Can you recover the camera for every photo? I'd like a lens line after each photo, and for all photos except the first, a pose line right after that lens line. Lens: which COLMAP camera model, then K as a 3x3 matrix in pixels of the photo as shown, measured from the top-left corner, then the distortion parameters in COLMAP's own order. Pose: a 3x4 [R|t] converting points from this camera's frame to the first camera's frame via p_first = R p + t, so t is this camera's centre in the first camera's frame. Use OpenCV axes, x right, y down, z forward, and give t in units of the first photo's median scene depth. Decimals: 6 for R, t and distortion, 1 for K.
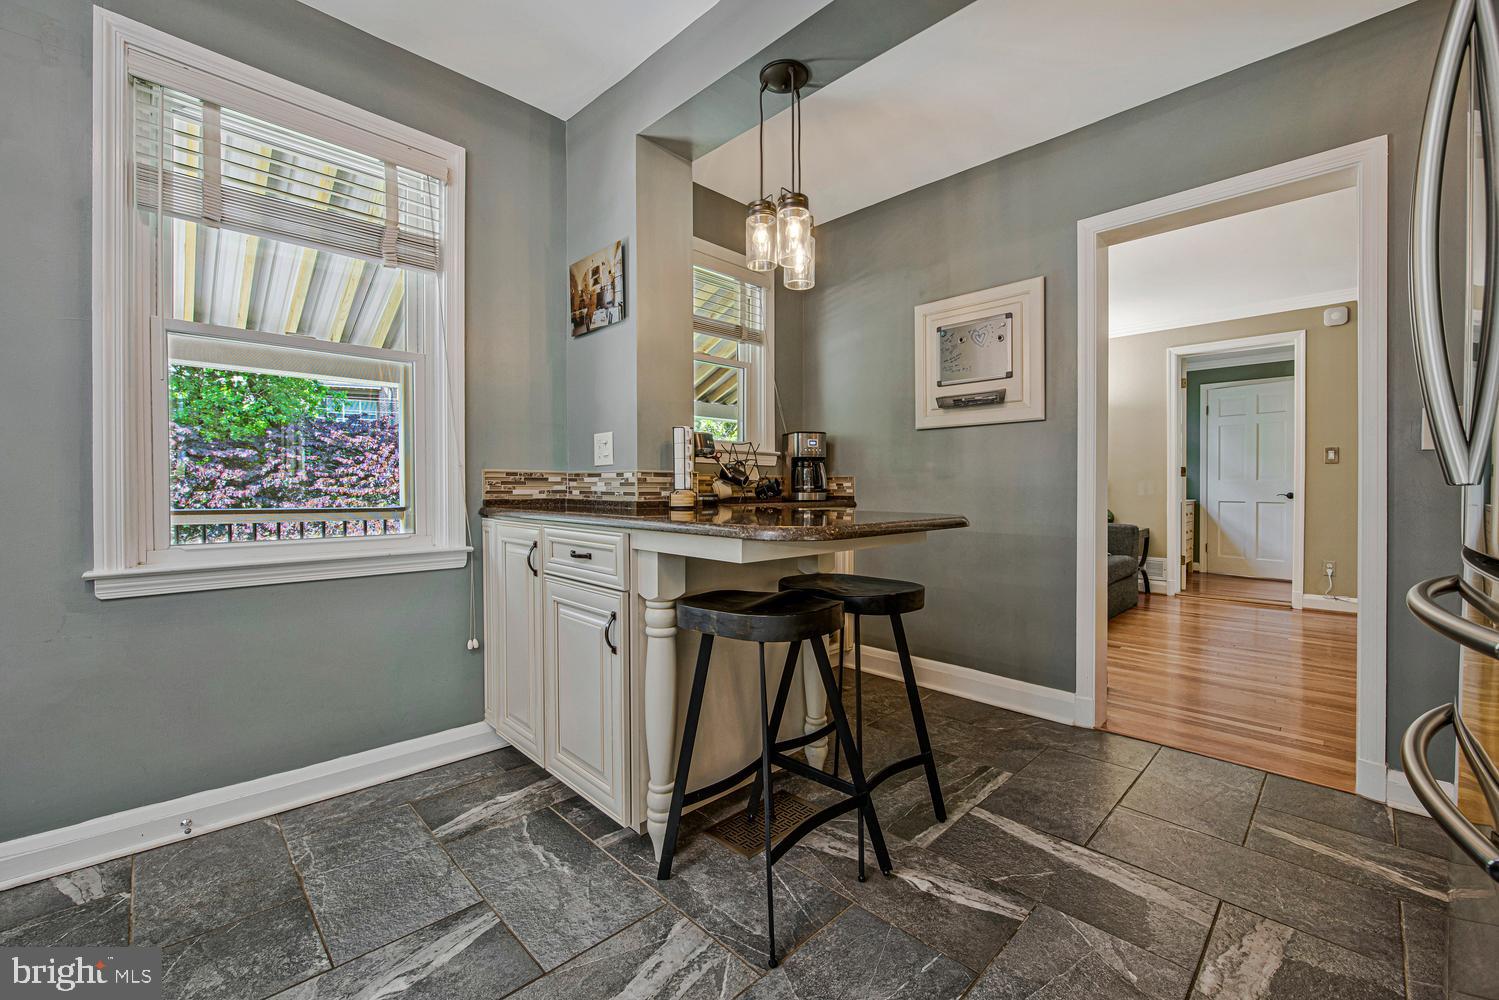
lens RADIAL K [[611.6, 0, 745.5], [0, 611.6, 491.7], [0, 0, 1]] dist [-0.012871, -0.000776]
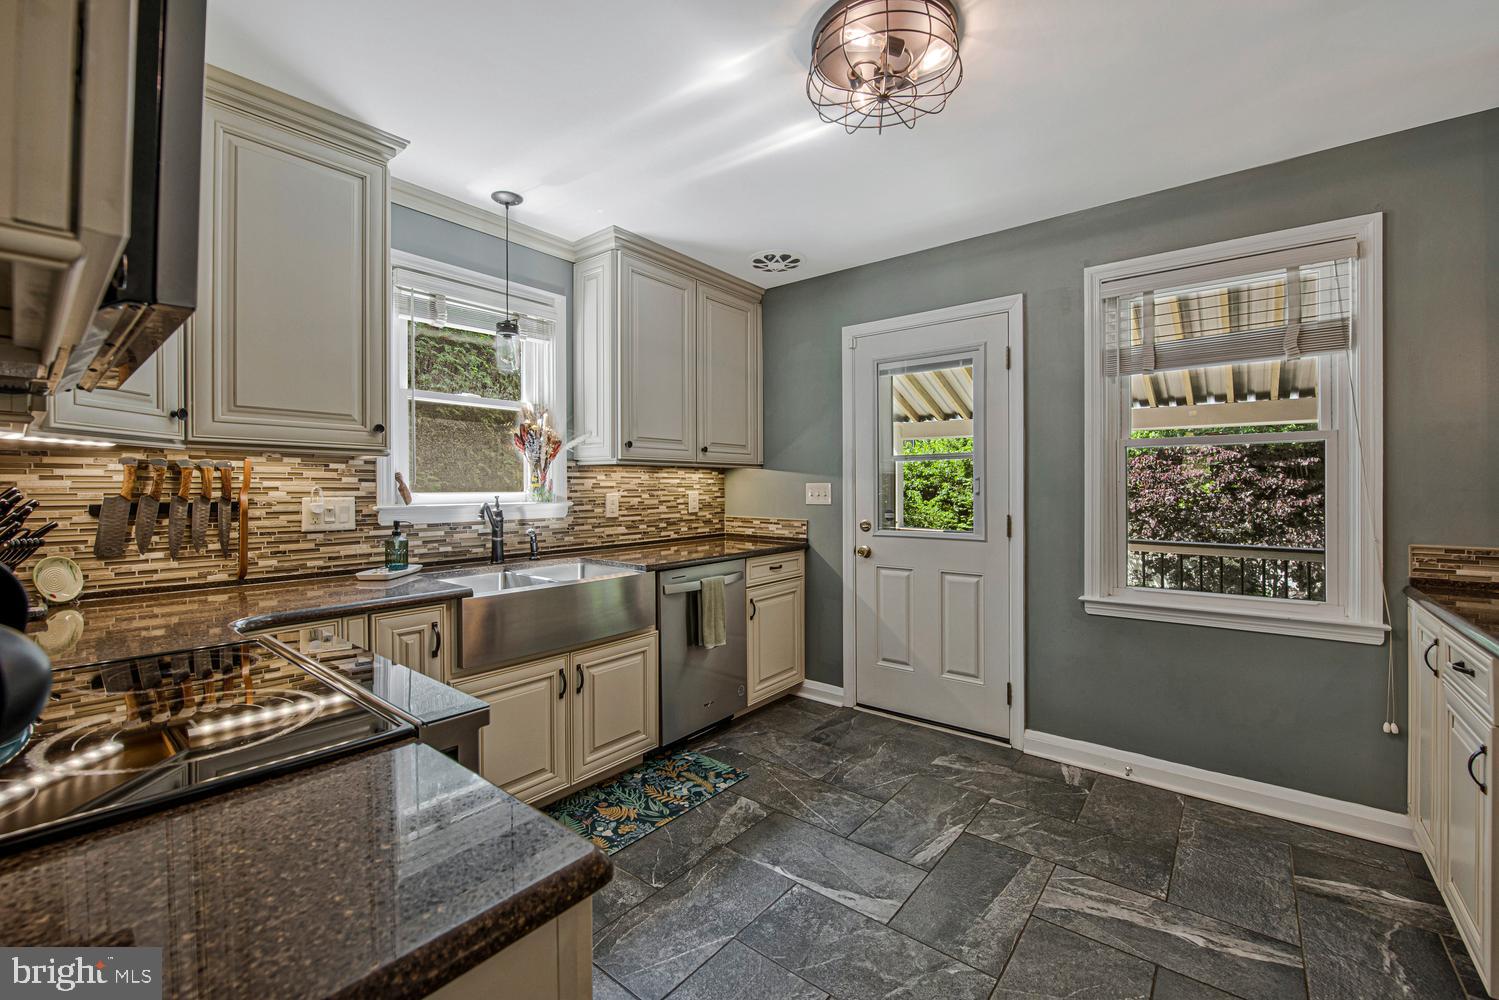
lens RADIAL K [[614.1, 0, 756.0], [0, 614.1, 498.2], [0, 0, 1]] dist [-0.012711, -0.000418]
pose [[0.126483, 0.013972, -0.991870, 0.383519], [-0.005489, 0.999895, 0.013385, -0.123551], [0.991954, 0.003751, 0.126547, -0.109731]]
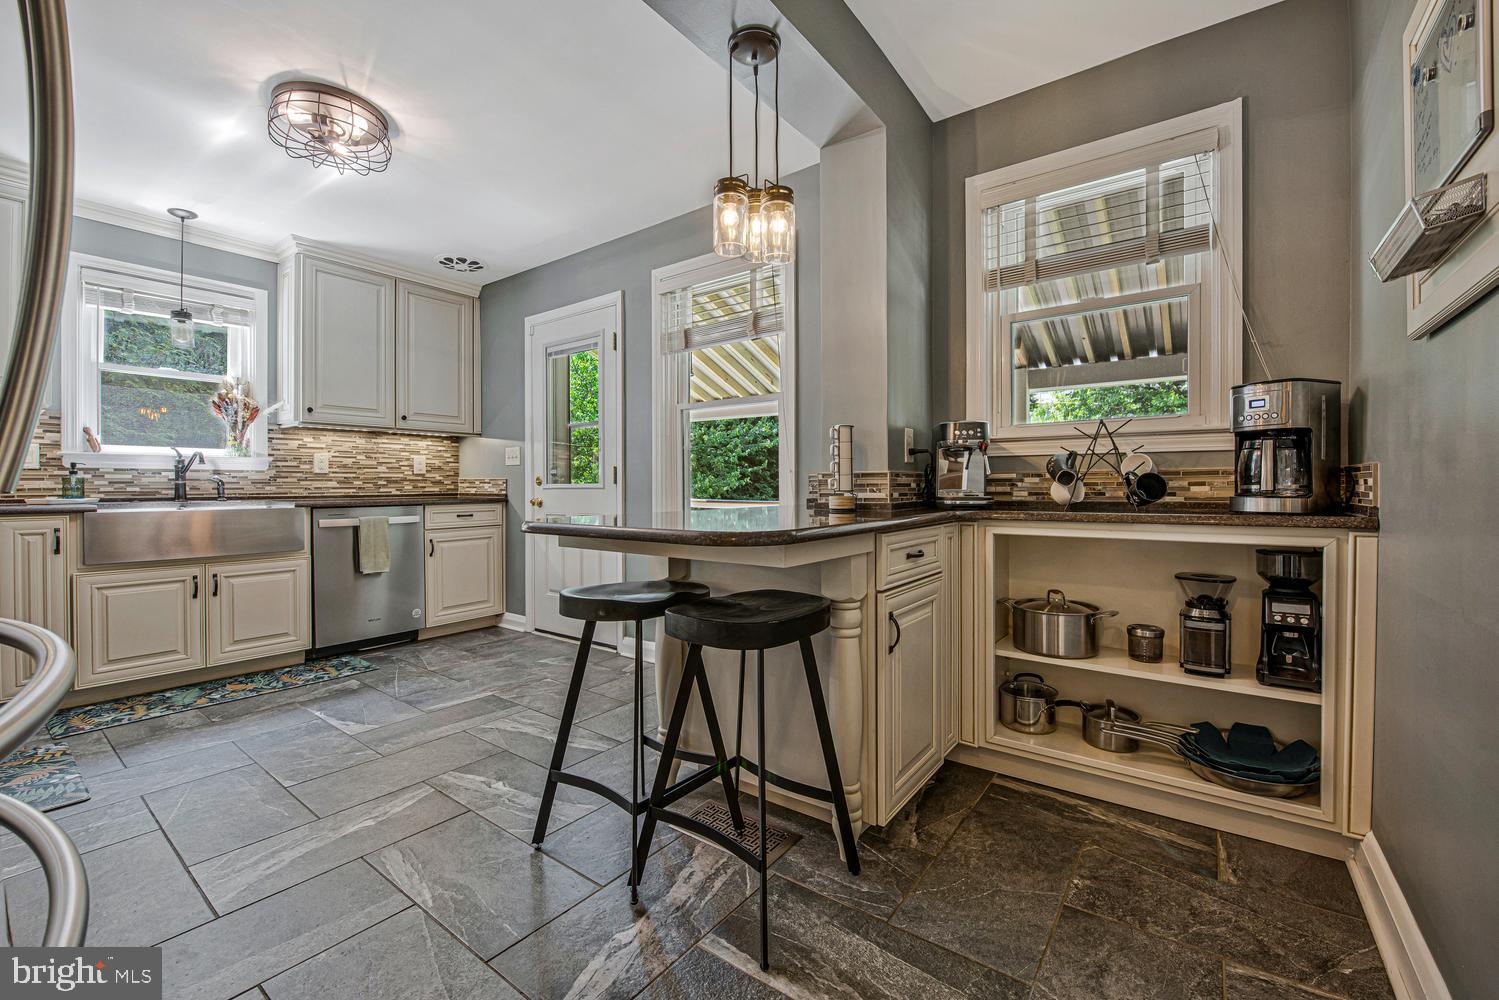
lens RADIAL K [[611.6, 0, 745.5], [0, 611.6, 491.7], [0, 0, 1]] dist [-0.012871, -0.000776]
pose [[0.158164, 0.004478, -0.987403, 0.851033], [-0.003731, 0.999985, 0.003937, -0.005314], [0.987406, 0.003061, 0.158178, 0.732700]]
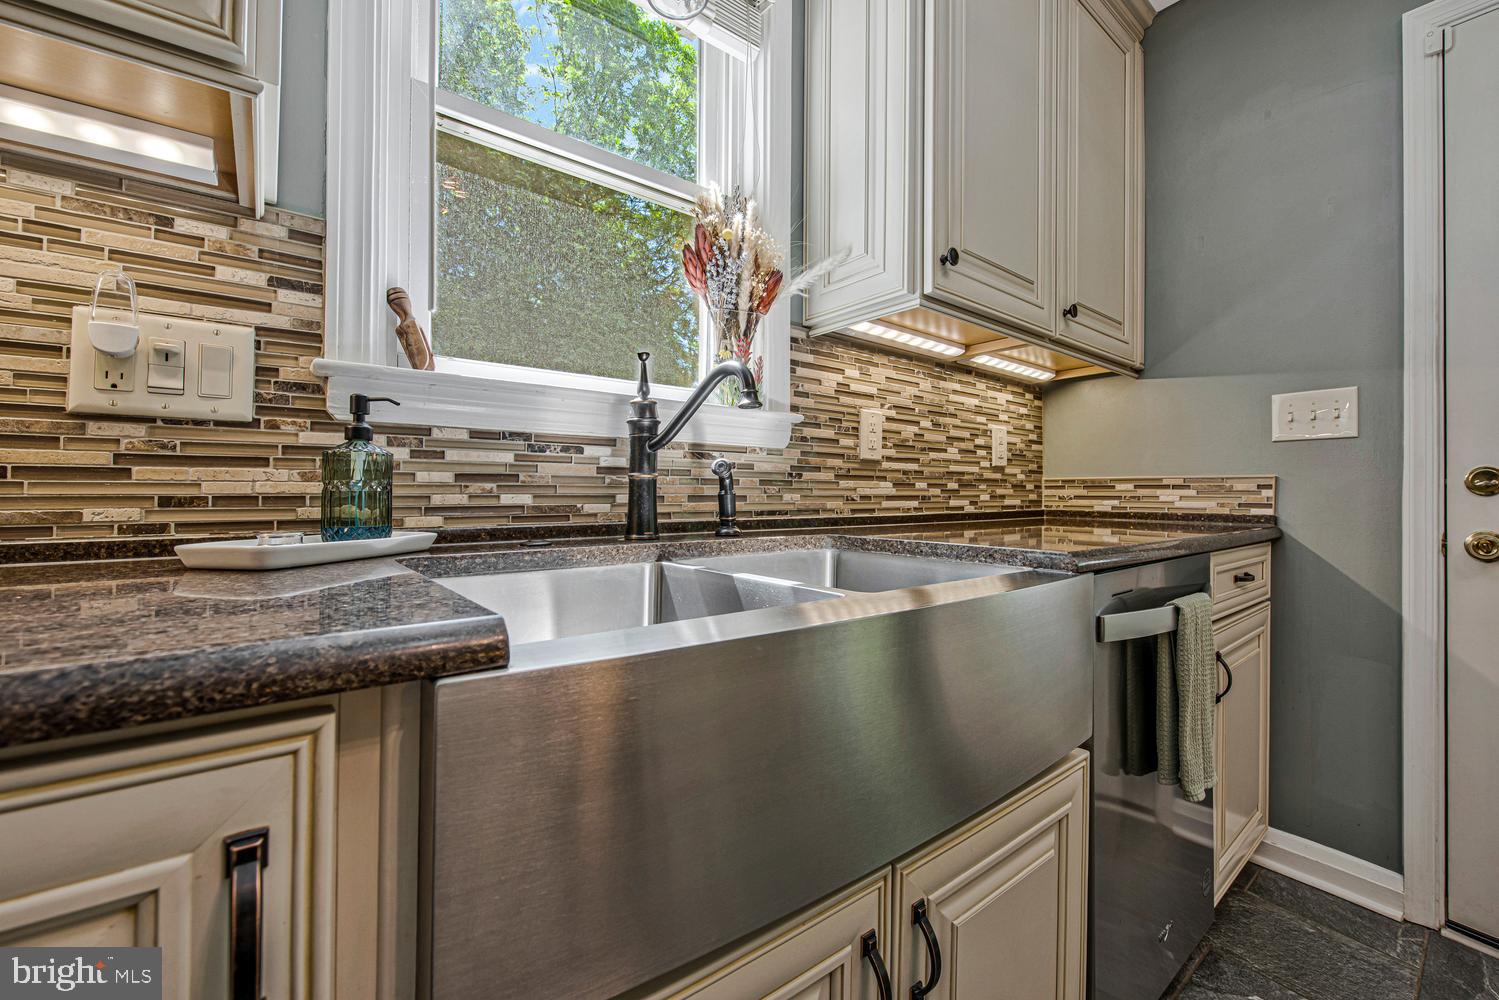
lens RADIAL K [[611.6, 0, 745.5], [0, 611.6, 491.7], [0, 0, 1]] dist [-0.012871, -0.000776]
pose [[-0.110283, -0.010031, -0.993850, -0.475348], [-0.010480, 0.999905, -0.008929, -0.003460], [0.993845, 0.009431, -0.110378, -0.347355]]
